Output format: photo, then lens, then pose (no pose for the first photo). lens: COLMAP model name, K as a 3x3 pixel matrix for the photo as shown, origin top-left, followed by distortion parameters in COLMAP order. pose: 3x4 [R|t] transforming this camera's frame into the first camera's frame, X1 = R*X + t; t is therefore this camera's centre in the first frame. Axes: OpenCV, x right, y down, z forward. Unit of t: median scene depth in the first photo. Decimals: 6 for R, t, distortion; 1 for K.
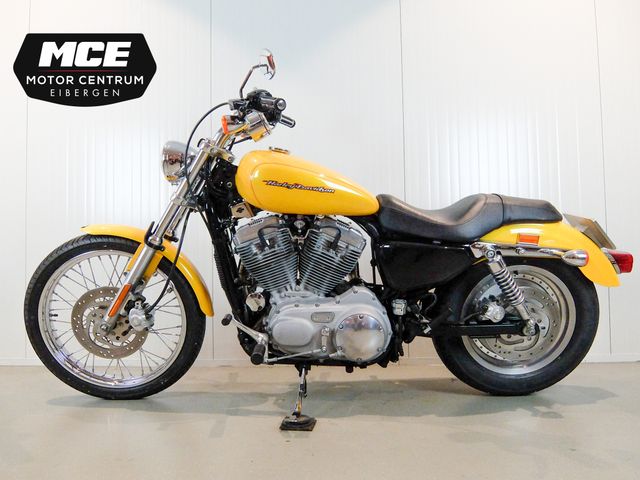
lens RADIAL K [[484.9, 0, 319.1], [0, 484.9, 242.5], [0, 0, 1]] dist [-0.021937, -0.011081]
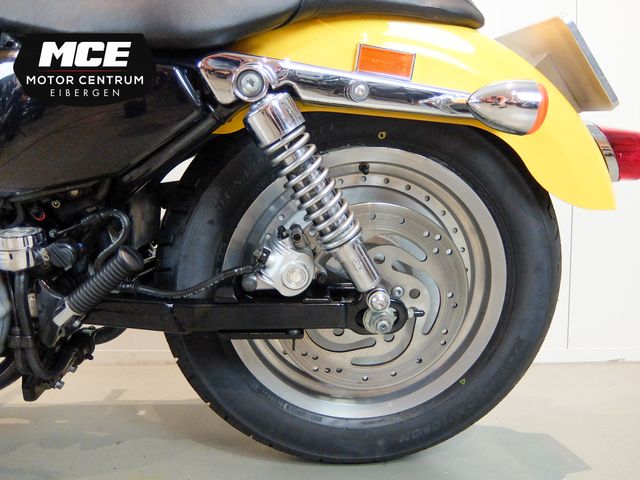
lens RADIAL K [[484.9, 0, 325.8], [0, 484.9, 241.4], [0, 0, 1]] dist [-0.021937, -0.011081]
pose [[0.995133, 0.026140, 0.095008, 0.349842], [-0.033718, 0.996300, 0.079055, 0.092343], [-0.092590, -0.081873, 0.992333, 0.625554]]
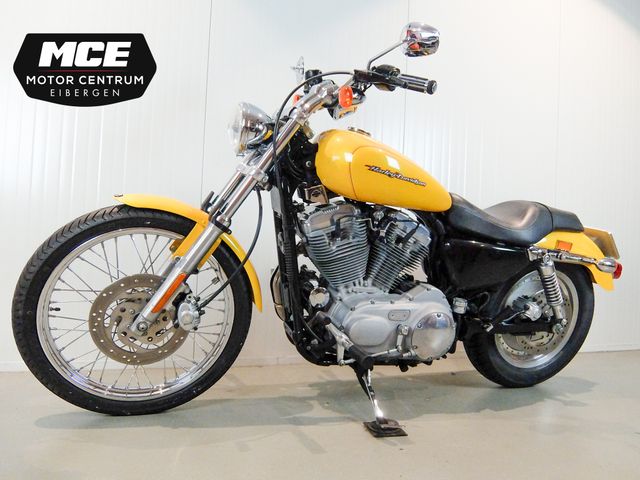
lens RADIAL K [[484.9, 0, 321.7], [0, 484.9, 242.7], [0, 0, 1]] dist [-0.021937, -0.011081]
pose [[0.931387, 0.060383, 0.358987, -0.464162], [-0.069618, 0.997491, 0.012841, 0.009793], [-0.357311, -0.036952, 0.933254, 0.165070]]
